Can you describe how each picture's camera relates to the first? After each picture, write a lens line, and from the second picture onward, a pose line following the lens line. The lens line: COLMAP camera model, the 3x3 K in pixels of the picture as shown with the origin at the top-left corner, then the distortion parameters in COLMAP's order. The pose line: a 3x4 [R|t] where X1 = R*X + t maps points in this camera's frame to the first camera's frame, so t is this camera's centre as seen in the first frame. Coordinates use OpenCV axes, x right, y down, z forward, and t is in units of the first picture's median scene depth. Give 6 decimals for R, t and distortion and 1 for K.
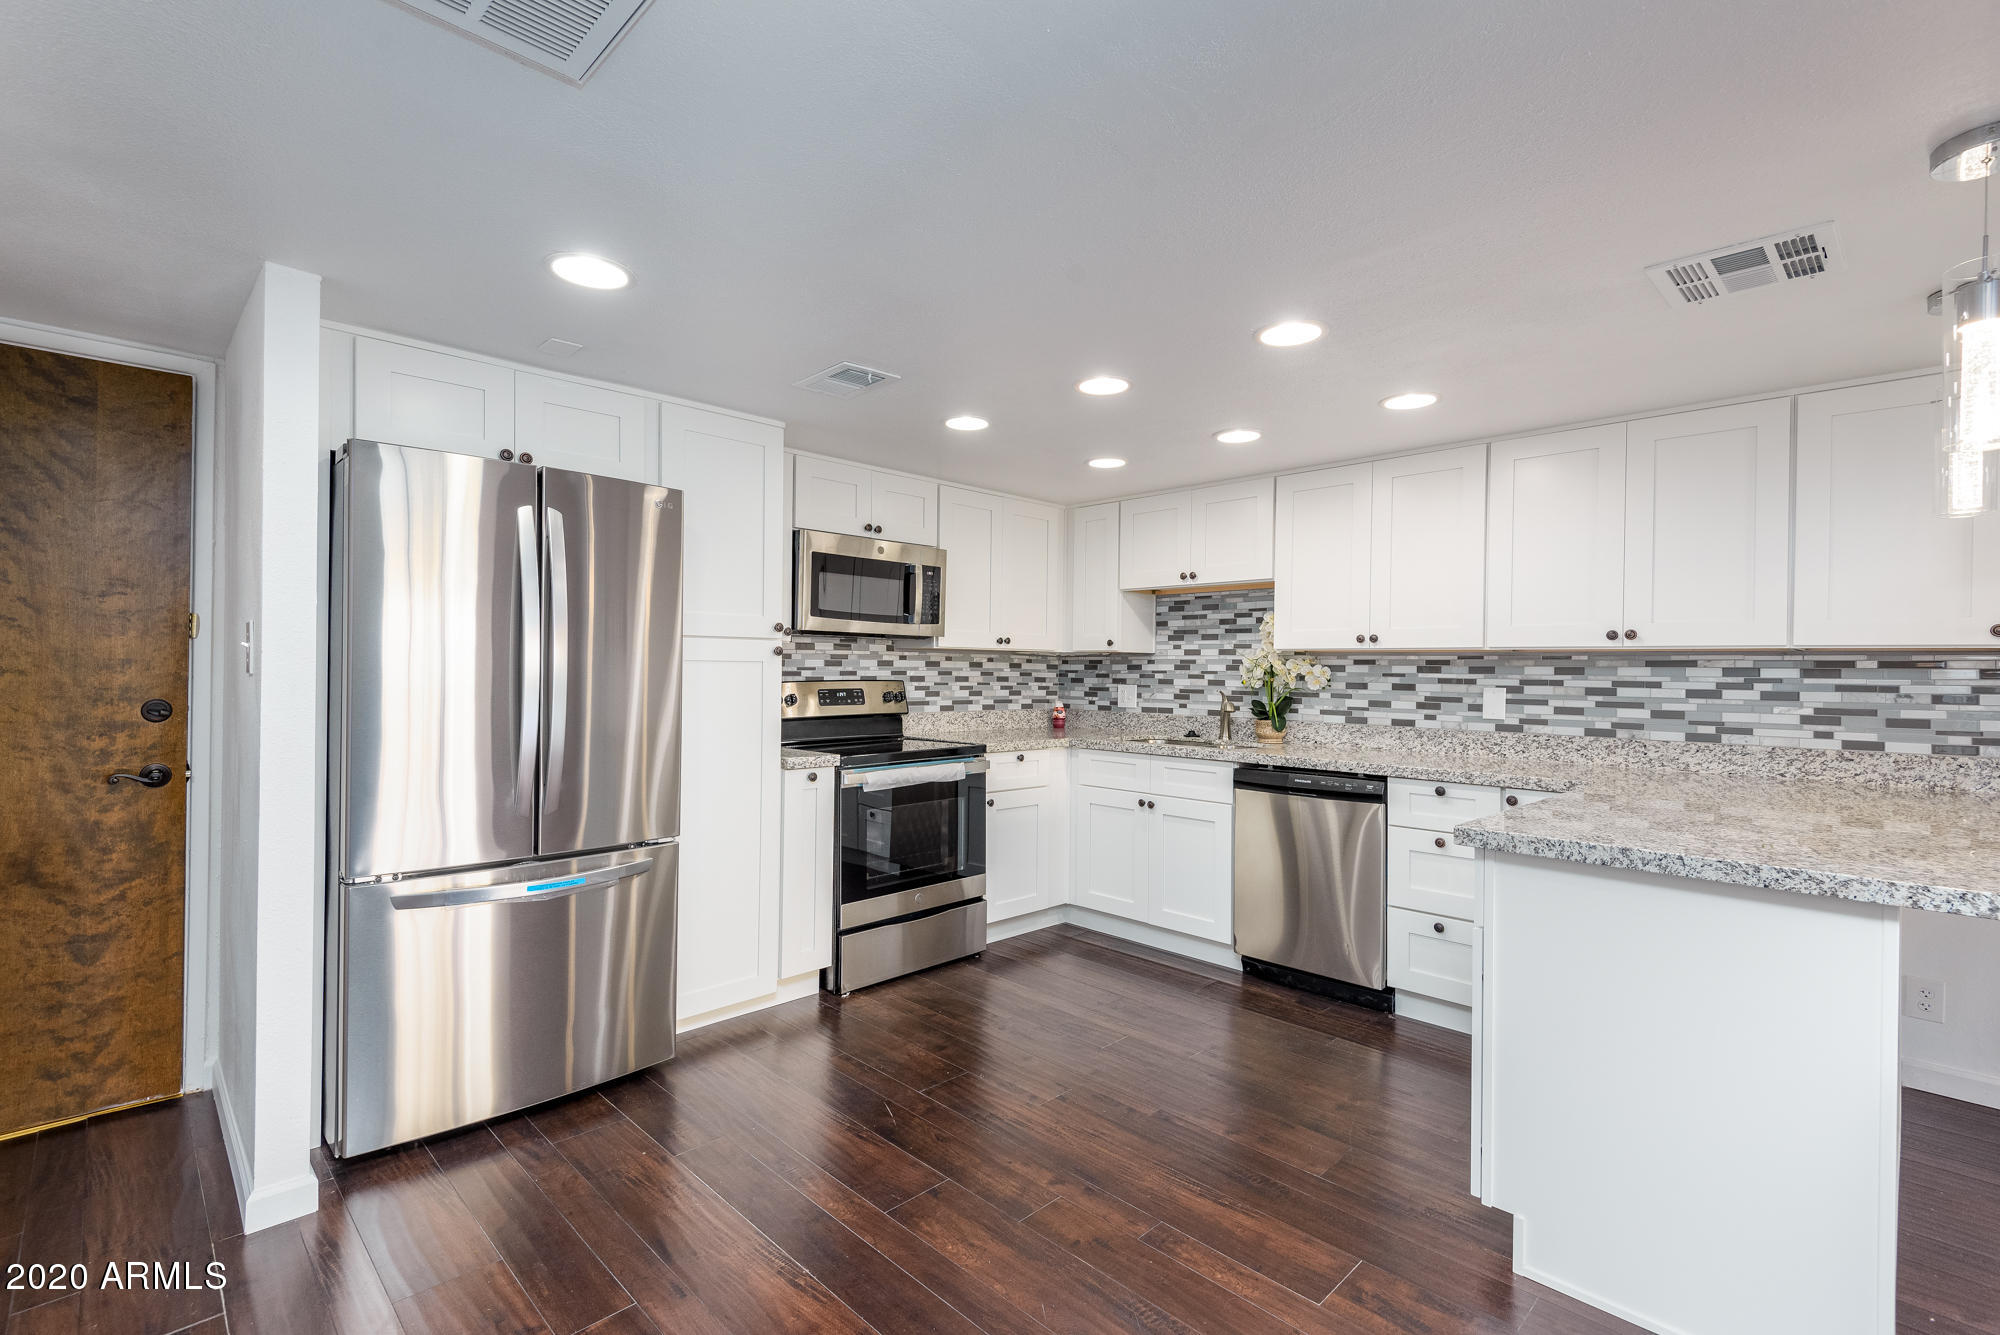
lens RADIAL K [[900.6, 0, 995.8], [0, 900.6, 670.0], [0, 0, 1]] dist [0.027671, -0.015194]
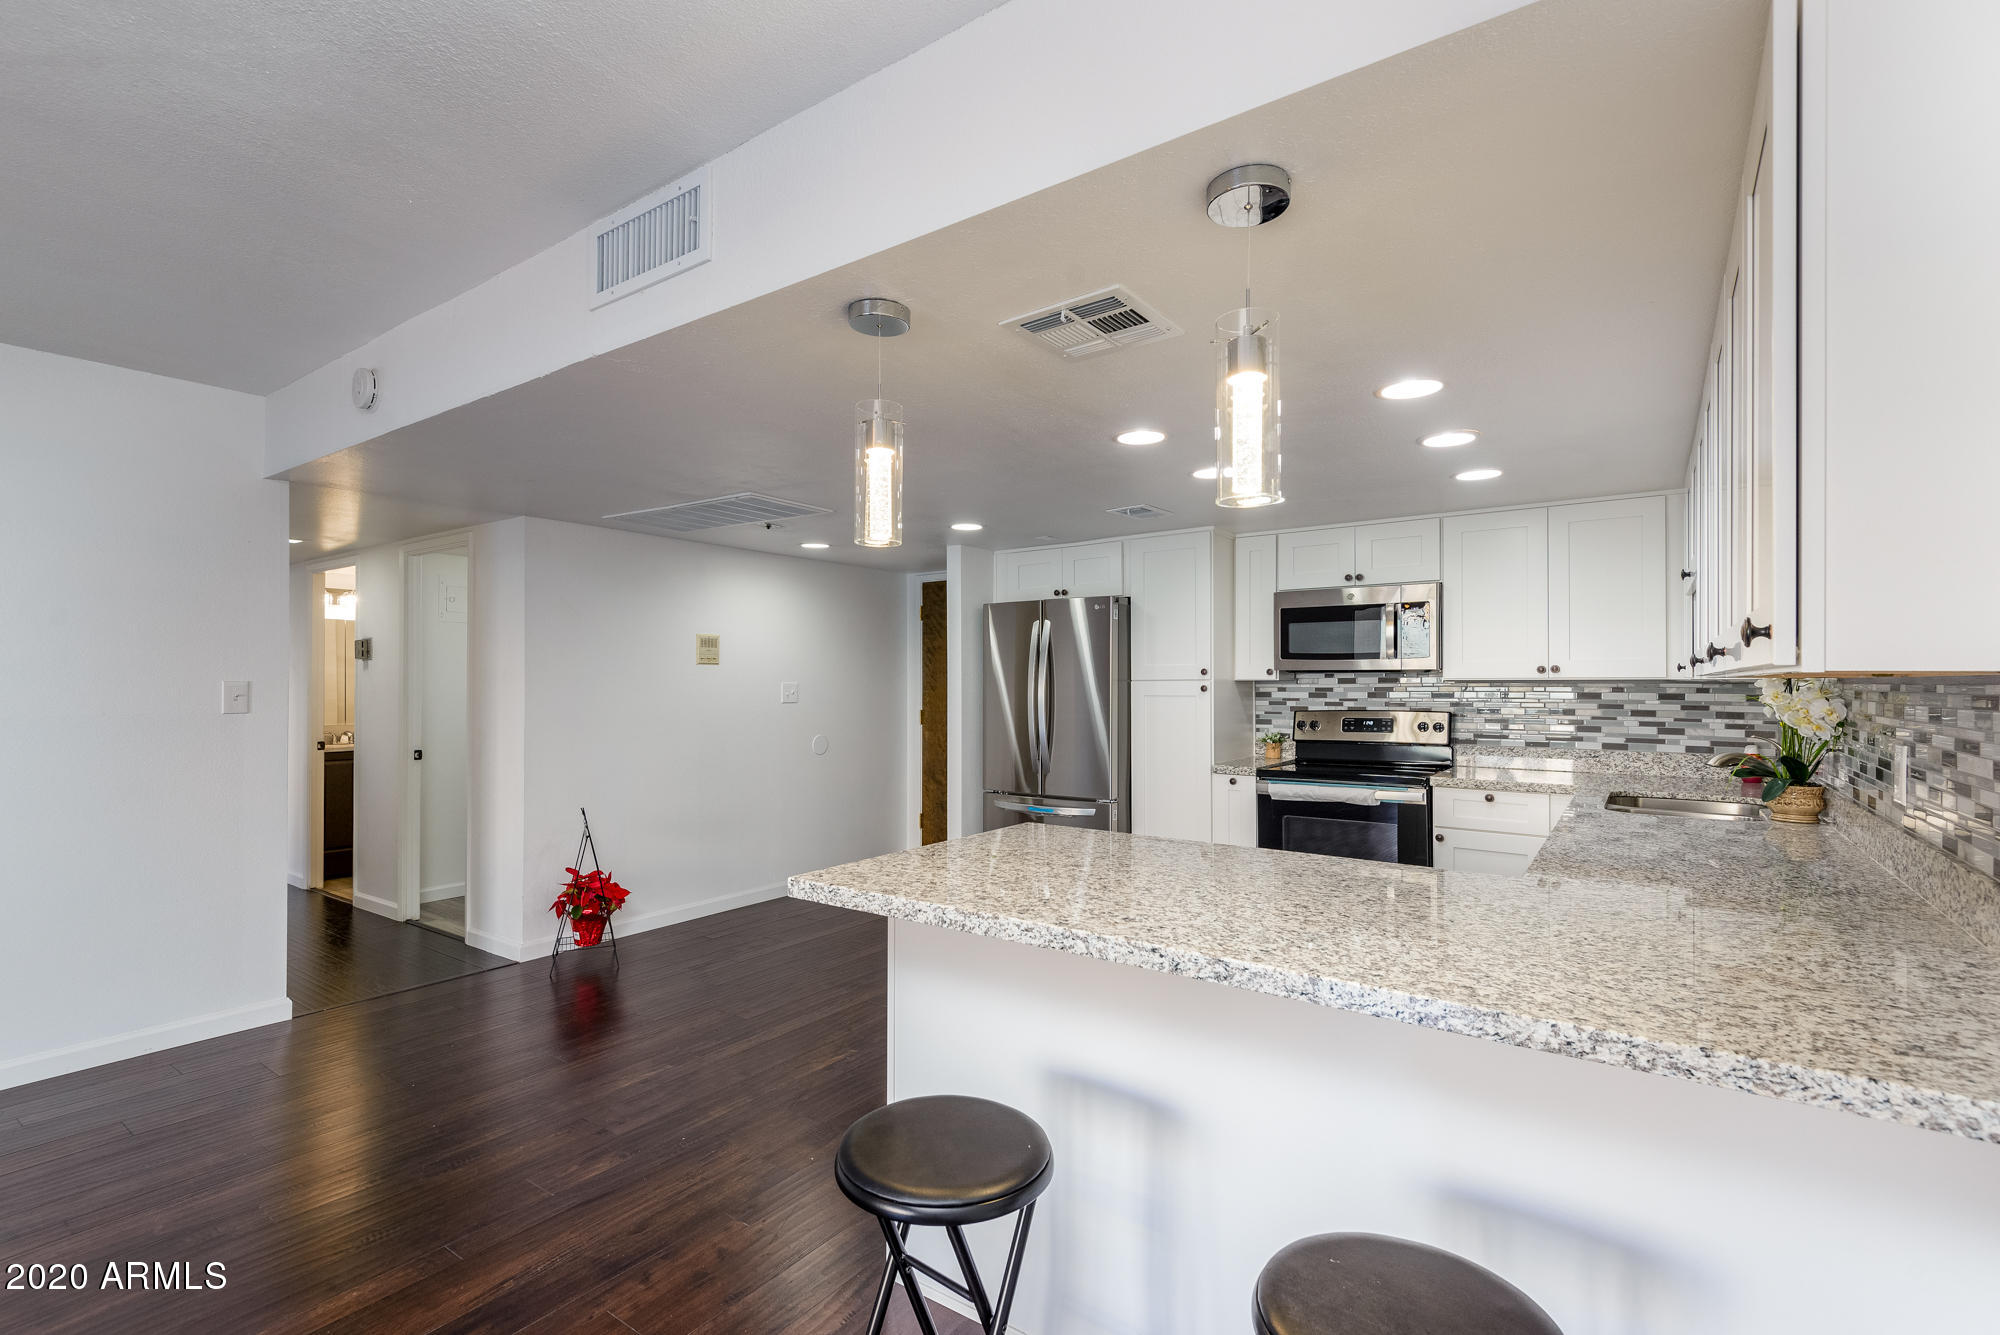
lens RADIAL K [[900.6, 0, 992.4], [0, 900.6, 670.6], [0, 0, 1]] dist [0.027671, -0.015194]
pose [[0.165370, -0.027104, -0.985859, 0.997139], [0.000591, 0.999625, -0.027383, -0.008947], [0.986231, 0.003945, 0.165324, 0.390615]]
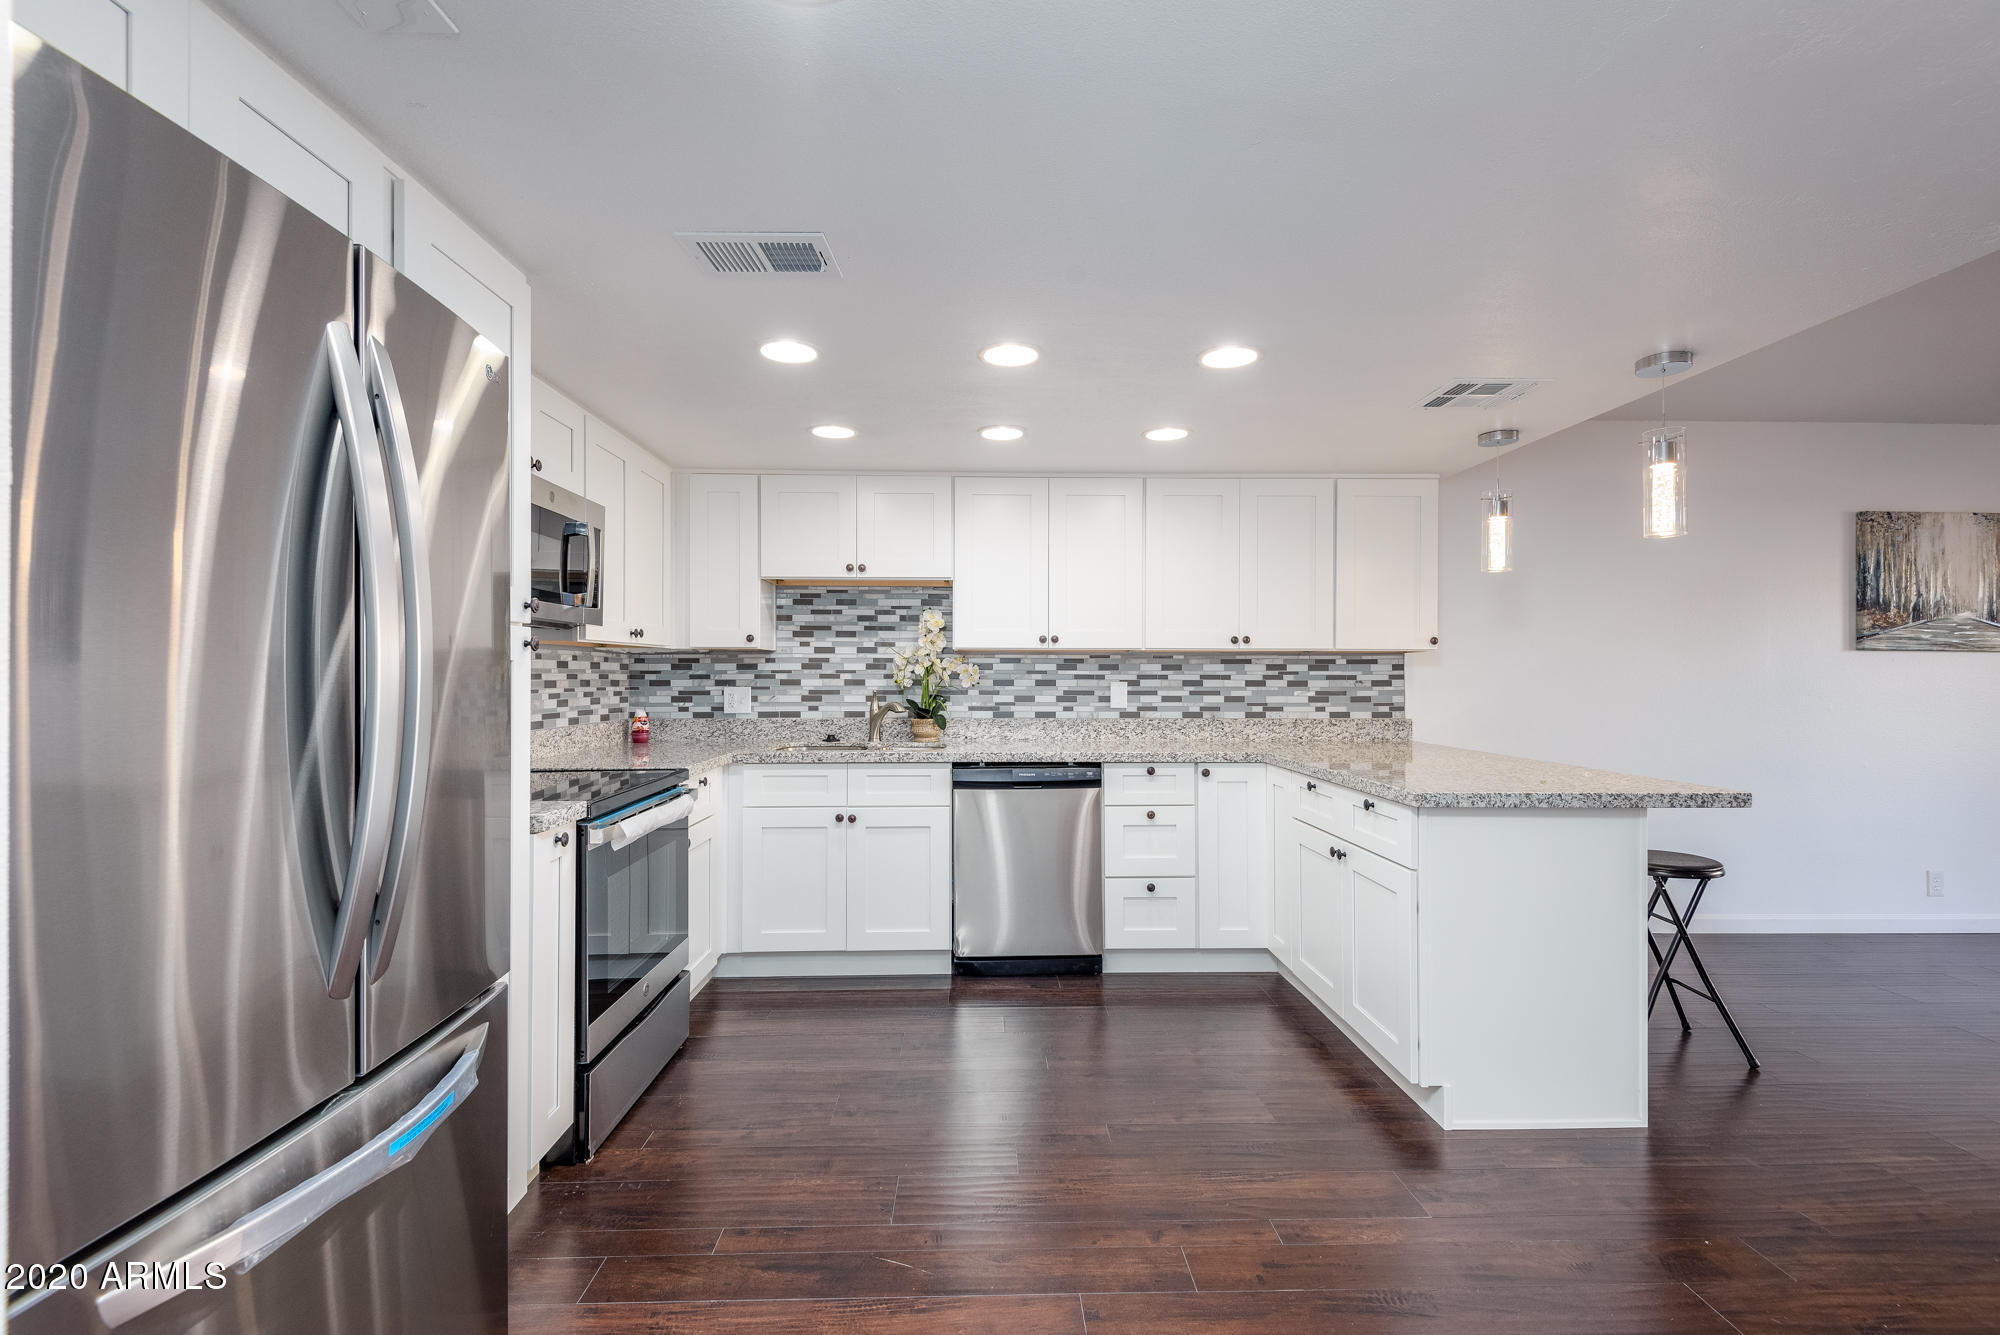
lens RADIAL K [[900.6, 0, 997.4], [0, 900.6, 671.3], [0, 0, 1]] dist [0.027671, -0.015194]
pose [[0.687621, -0.010577, 0.725993, -0.428573], [0.007689, 0.999944, 0.007285, -0.004293], [-0.726029, 0.000573, 0.687663, 0.303825]]
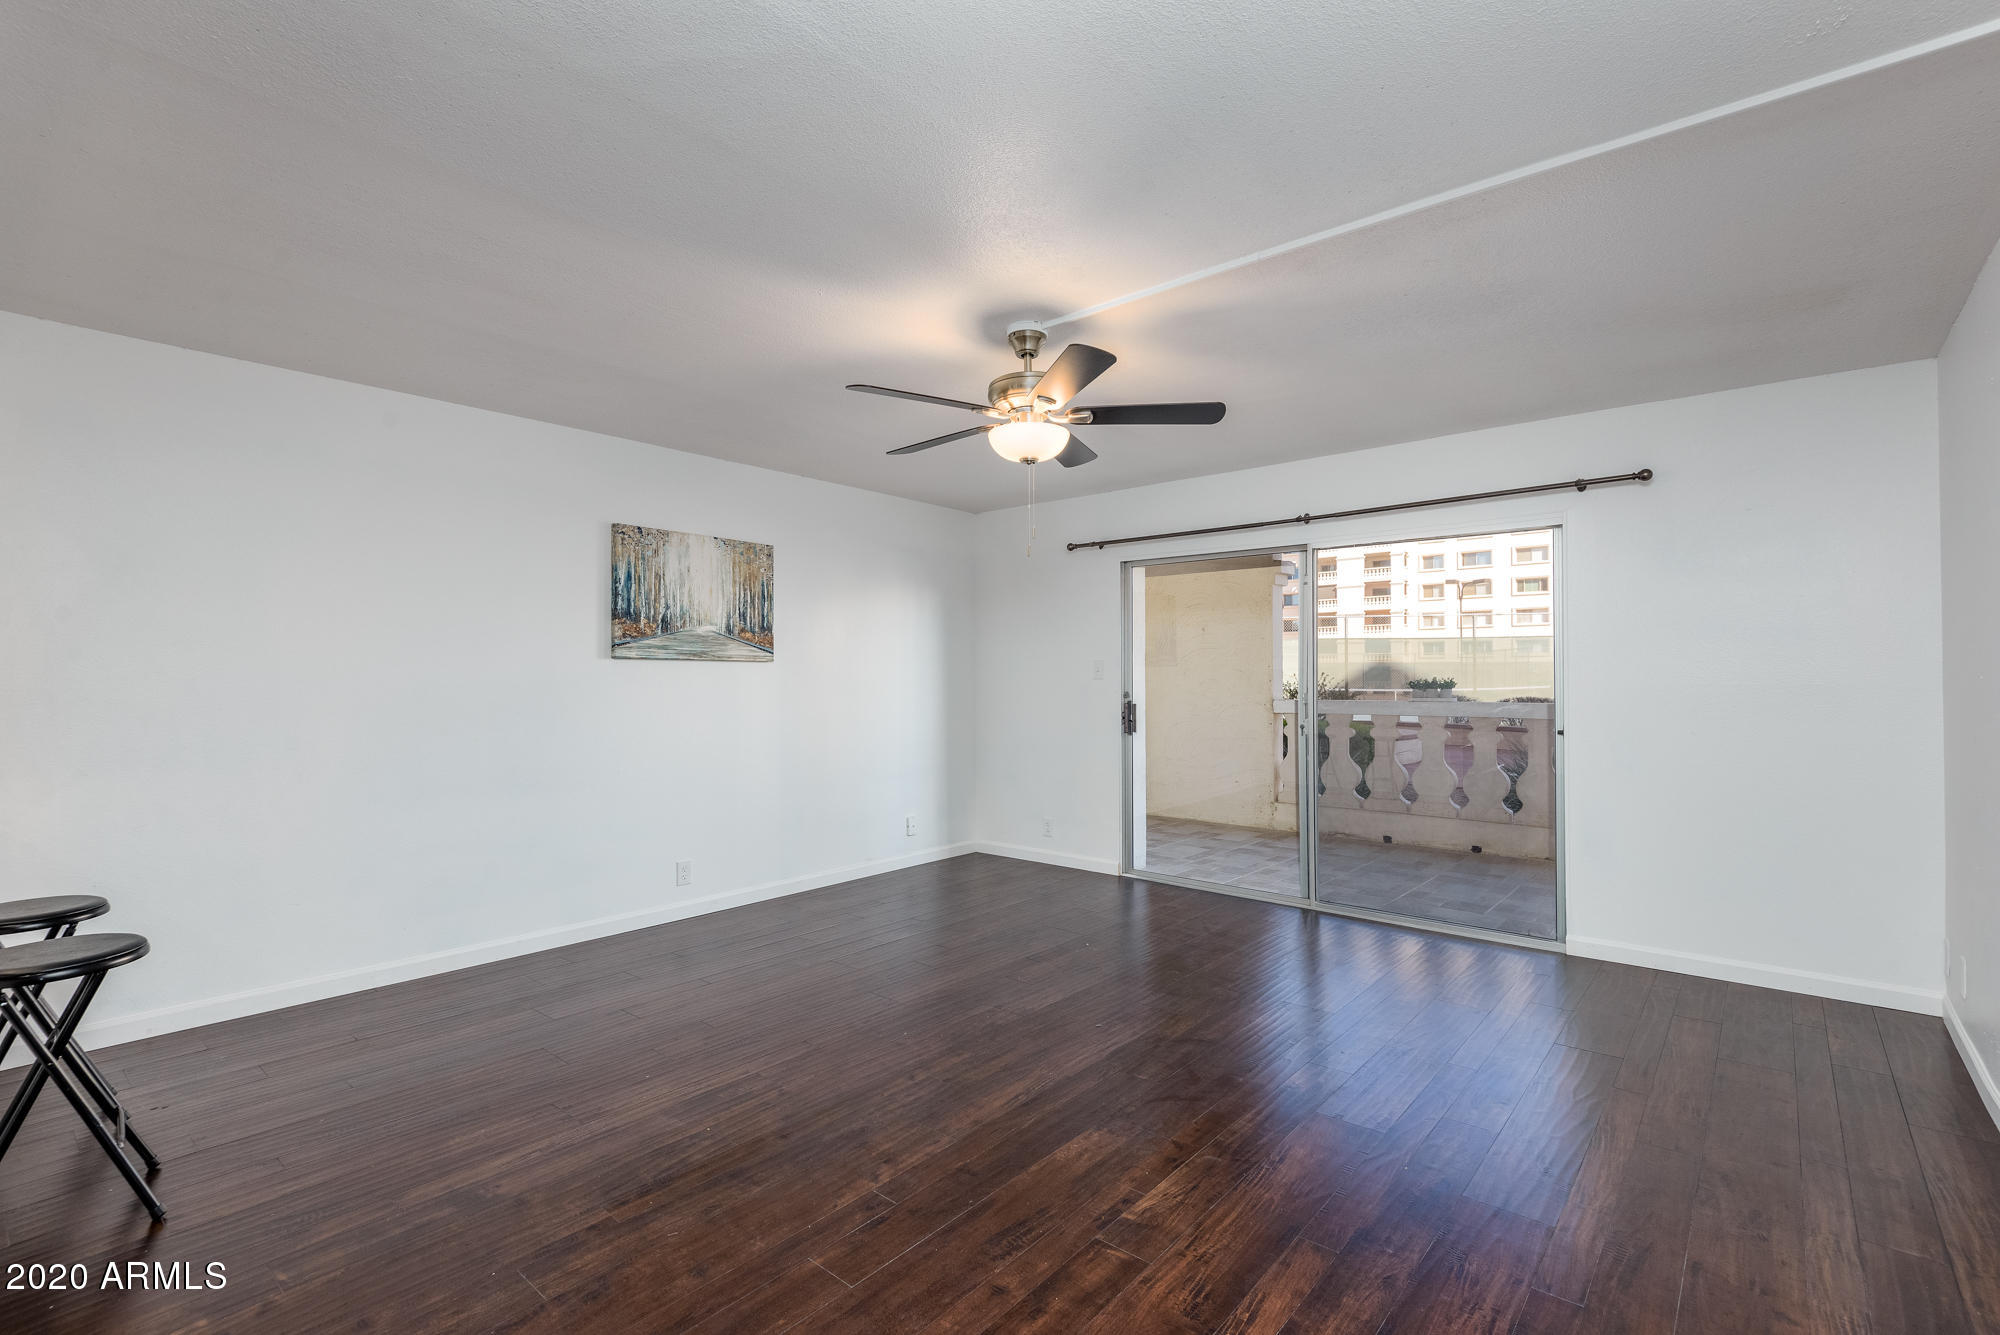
lens RADIAL K [[900.6, 0, 1003.1], [0, 900.6, 663.1], [0, 0, 1]] dist [0.027671, -0.015194]
pose [[-0.085140, 0.005055, 0.996356, -0.031835], [0.004203, 0.999980, -0.004714, -0.000011], [-0.996360, 0.003786, -0.085159, -0.125189]]
